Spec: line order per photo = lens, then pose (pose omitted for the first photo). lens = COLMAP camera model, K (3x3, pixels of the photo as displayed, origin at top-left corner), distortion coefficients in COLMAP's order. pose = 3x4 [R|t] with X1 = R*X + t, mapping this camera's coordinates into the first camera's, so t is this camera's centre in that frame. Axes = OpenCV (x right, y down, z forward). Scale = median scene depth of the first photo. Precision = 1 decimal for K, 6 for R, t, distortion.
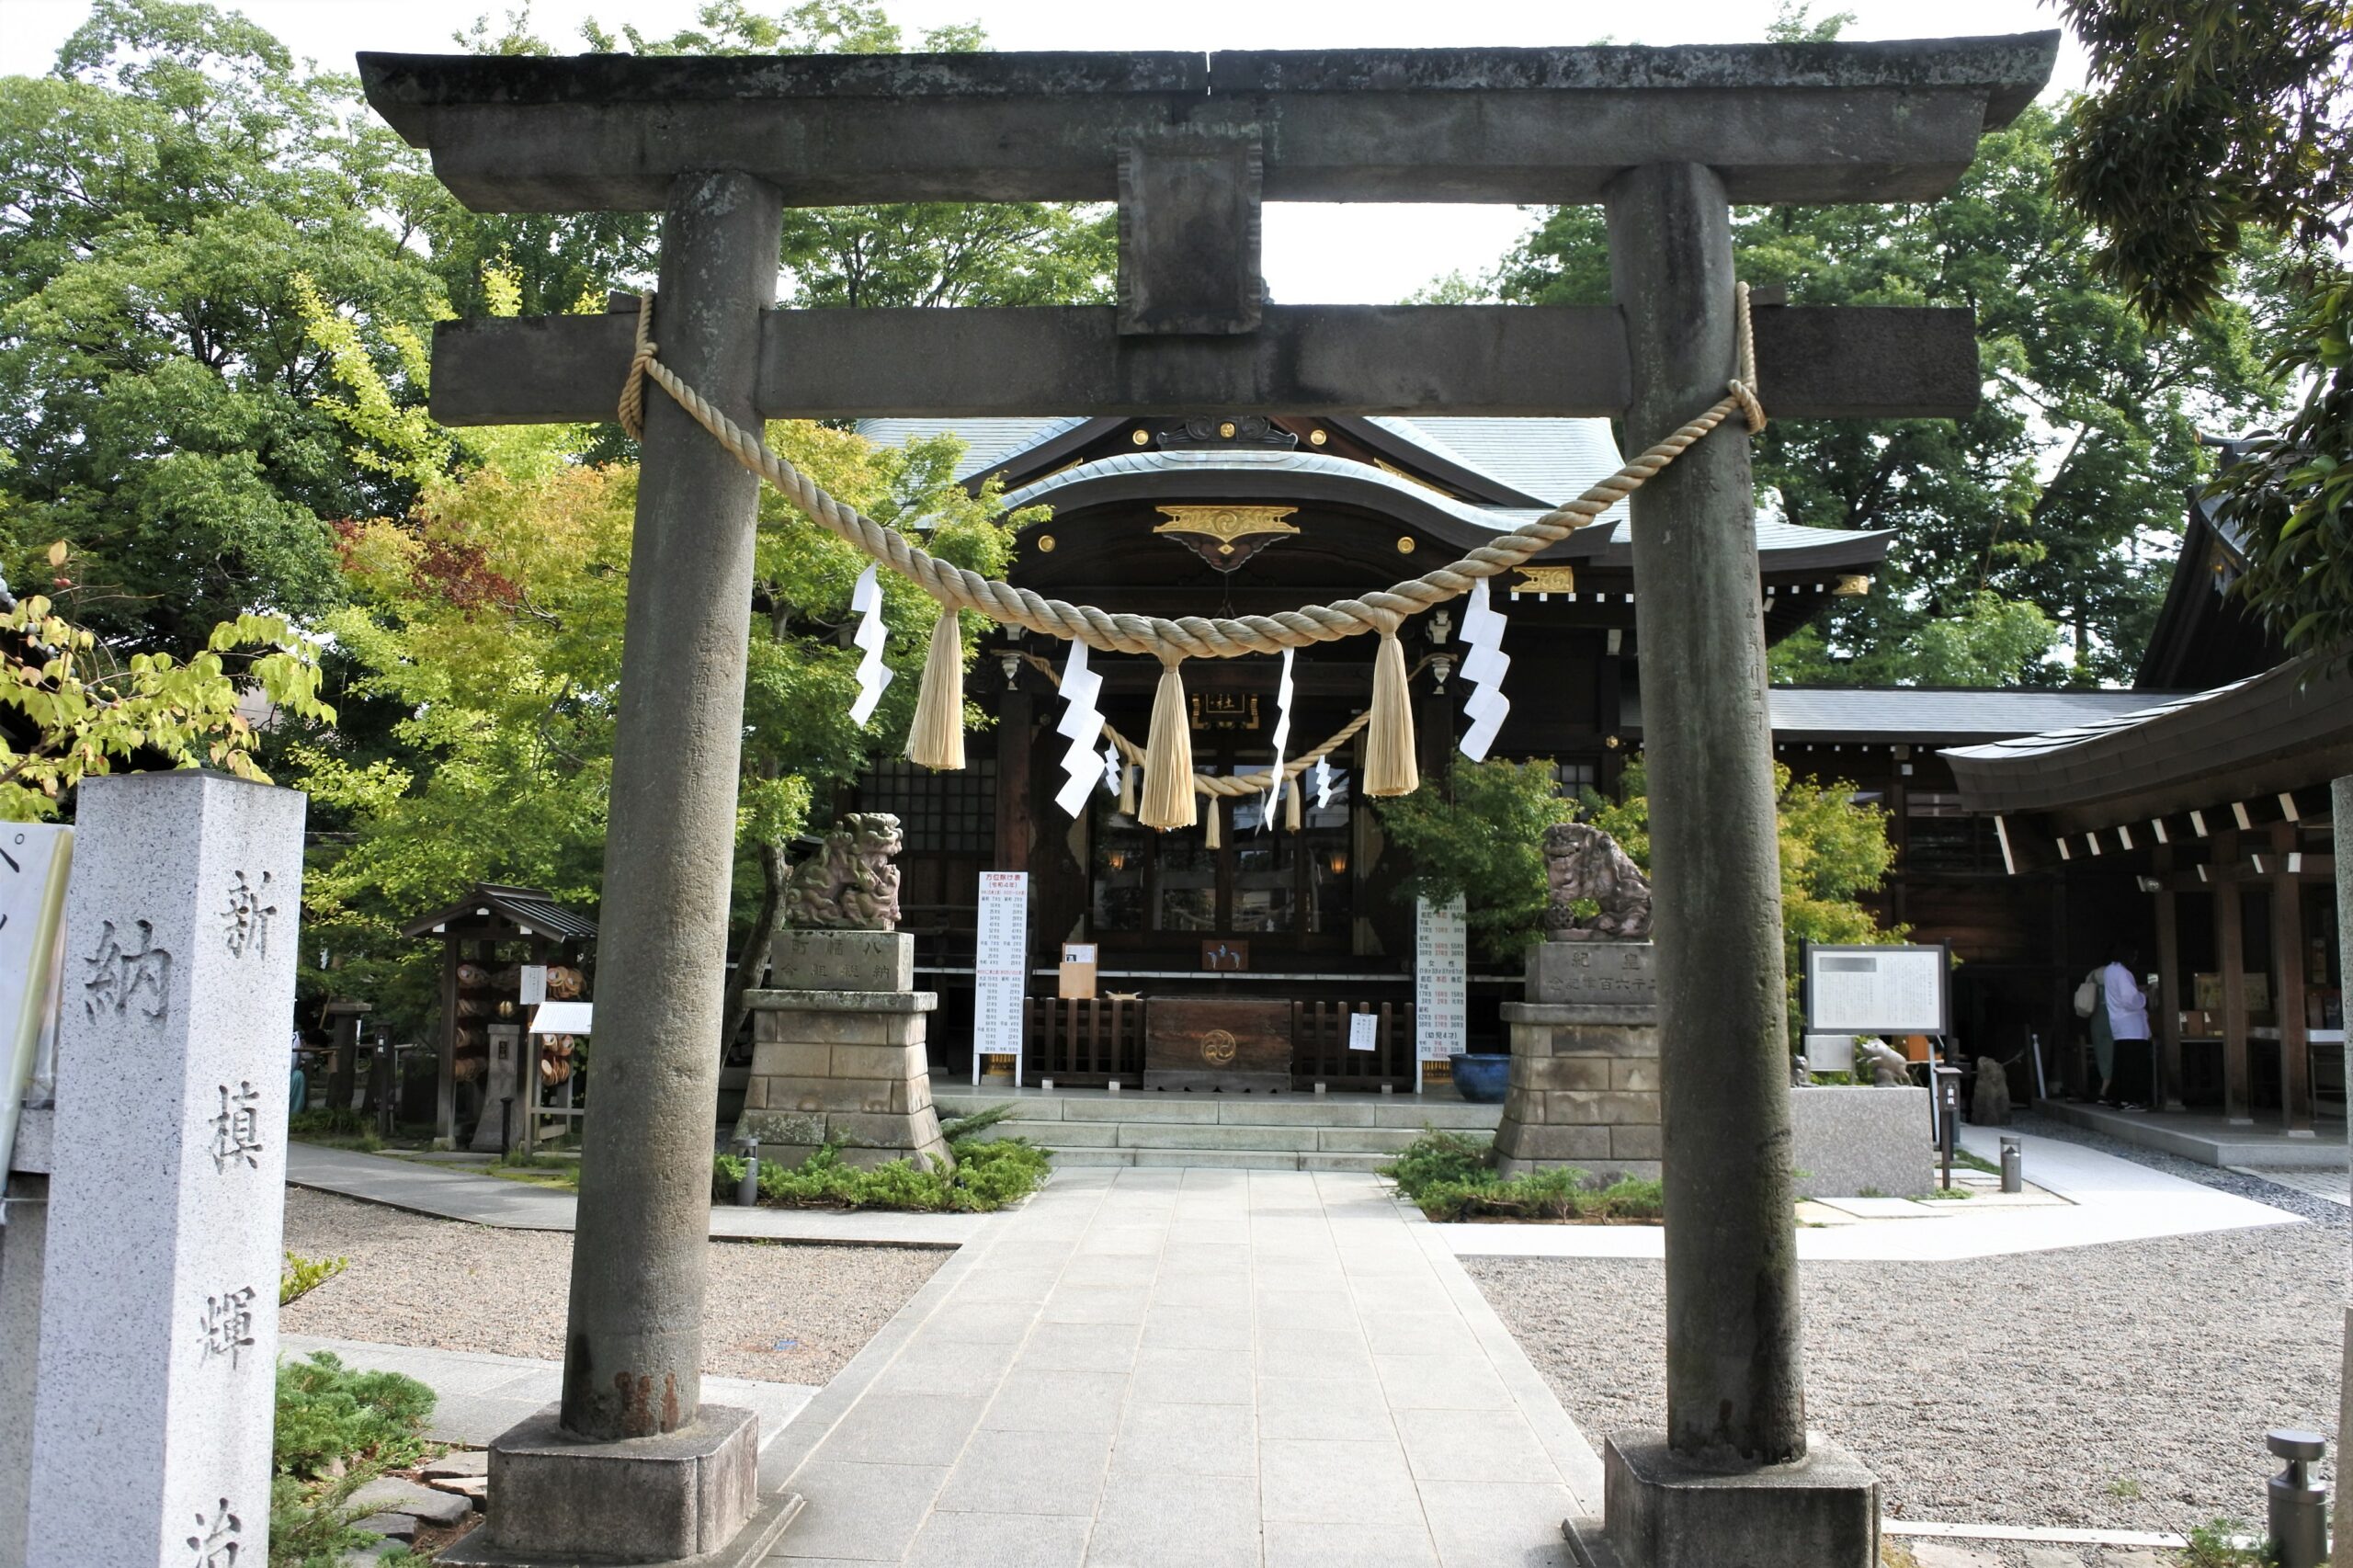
lens RADIAL K [[1799.4, 0, 1176.5], [0, 1799.4, 784.0], [0, 0, 1]] dist [-0.156383, 0.121140]
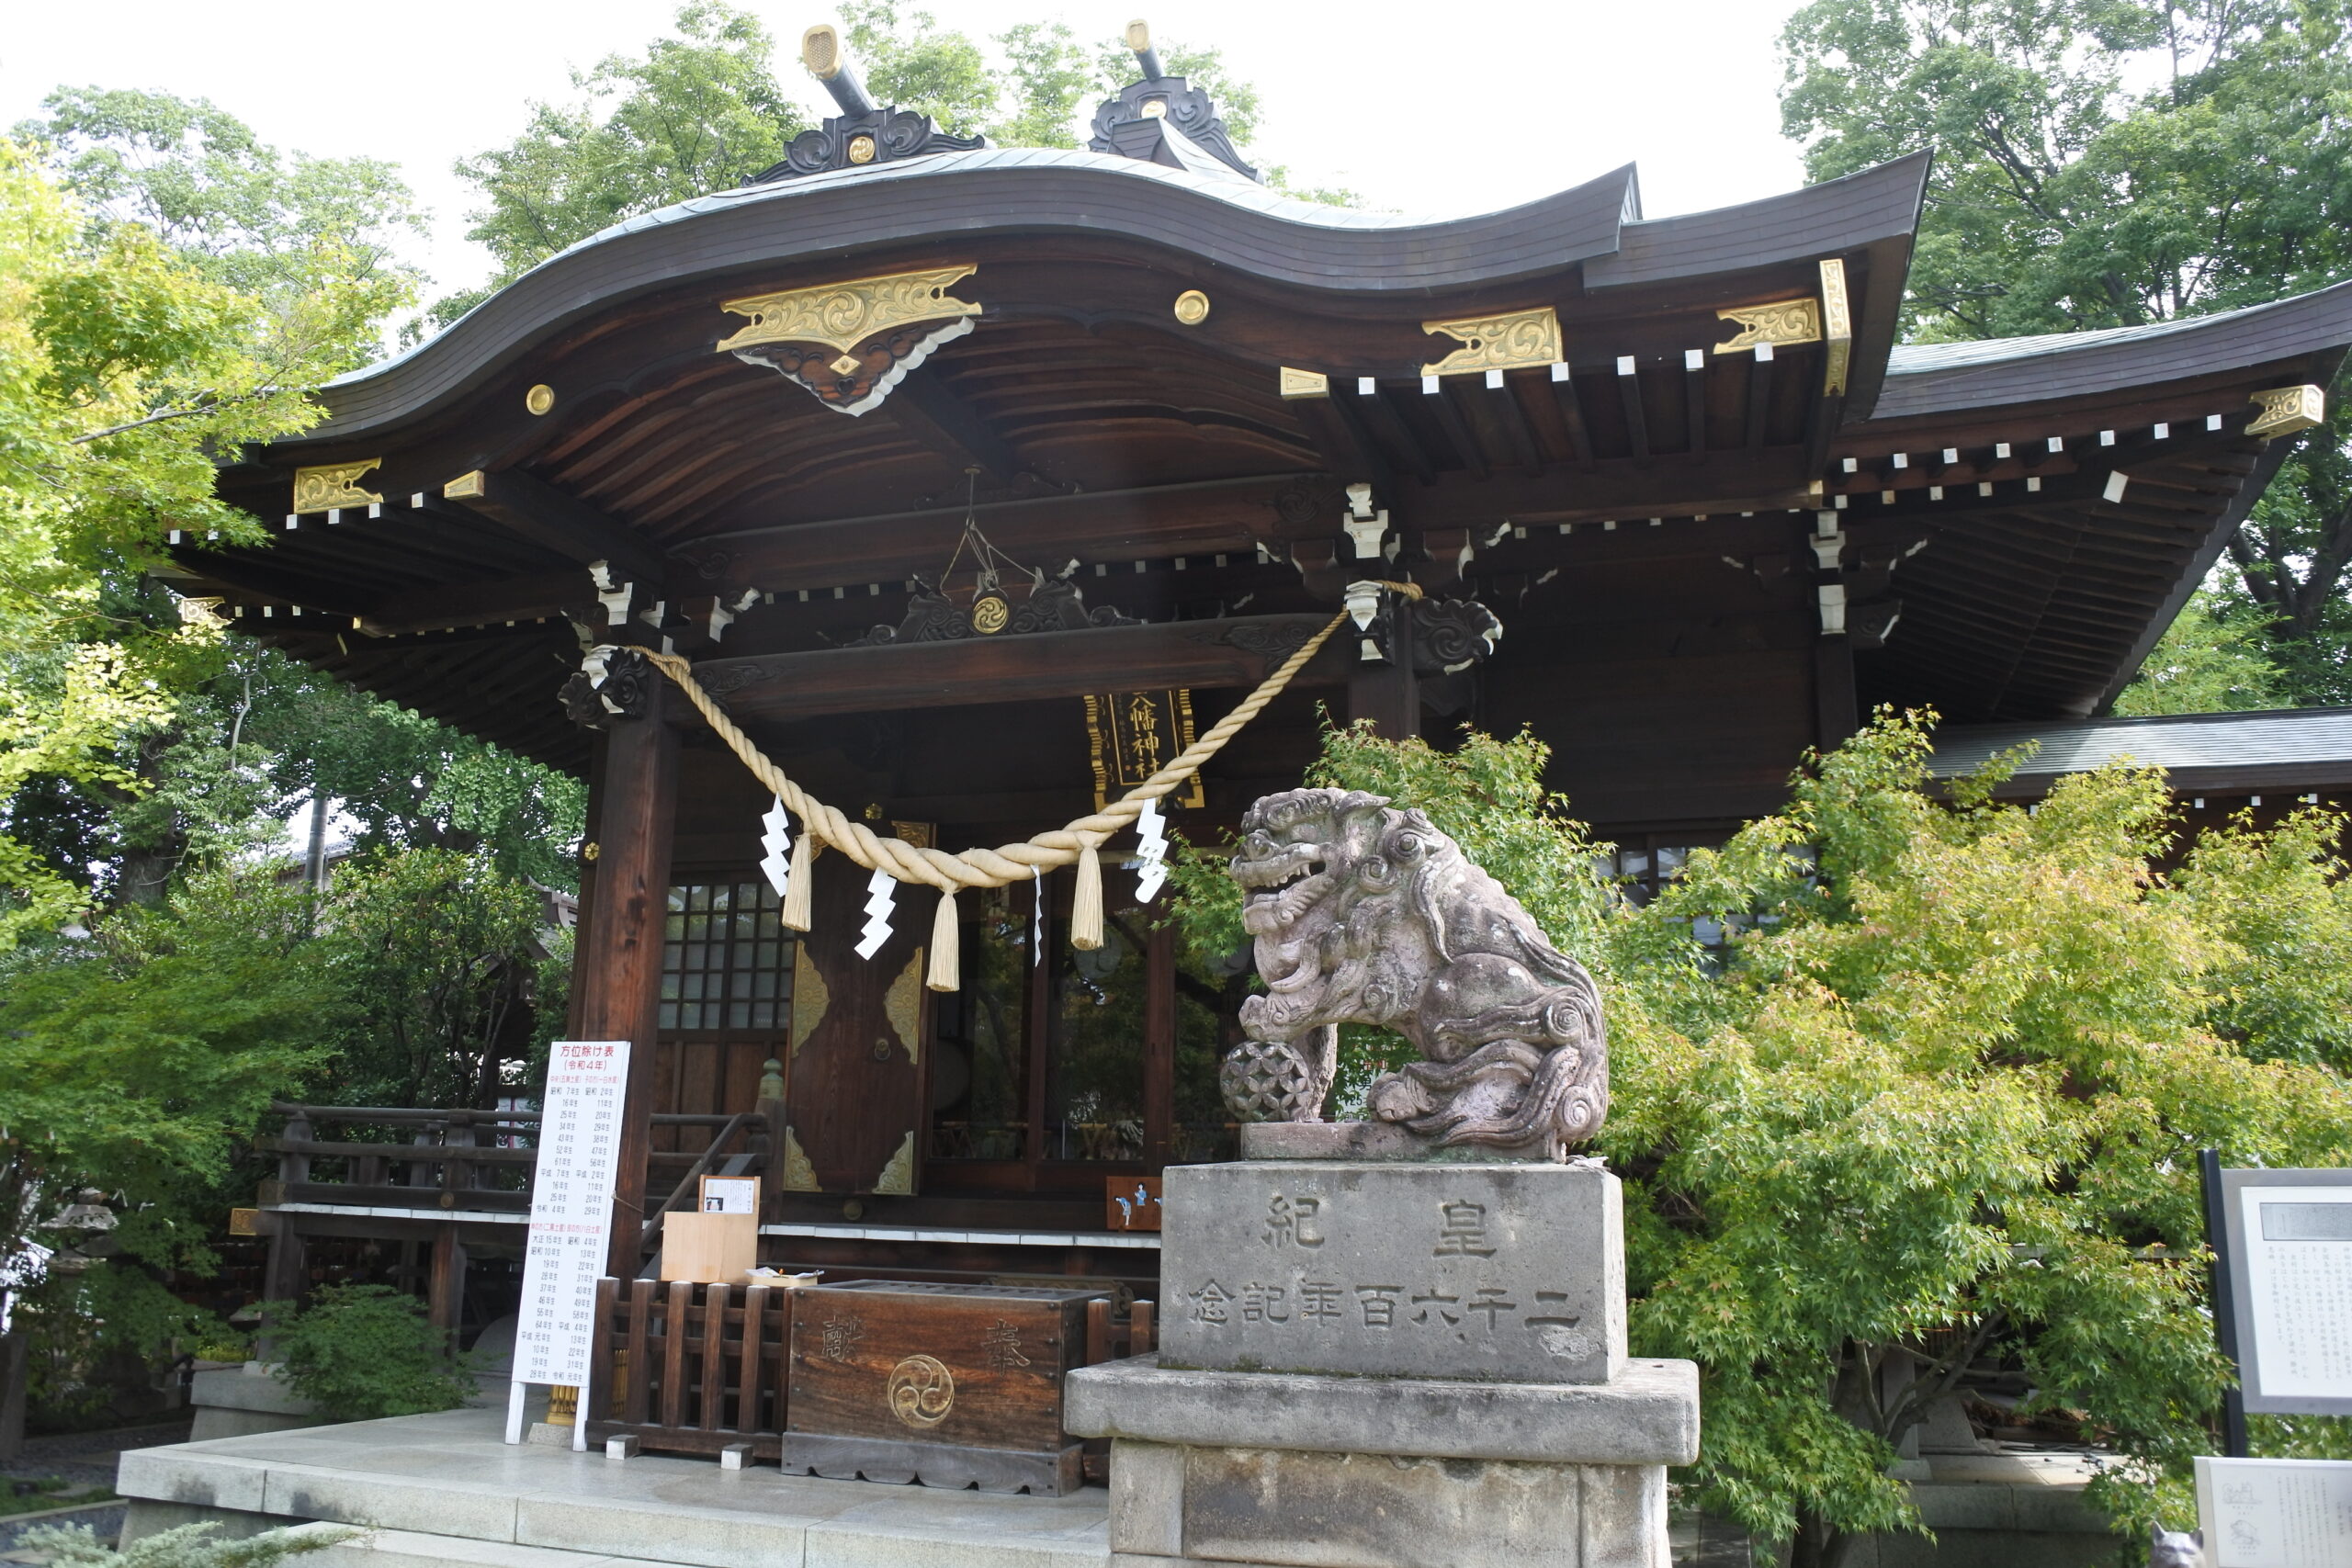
lens RADIAL K [[1798.5, 0, 1176.0], [0, 1798.5, 784.0], [0, 0, 1]] dist [-0.156383, 0.121140]
pose [[0.968472, -0.055879, -0.242775, 0.216395], [0.022353, 0.990080, -0.138717, 0.051173], [0.248118, 0.128917, 0.960114, 0.534593]]
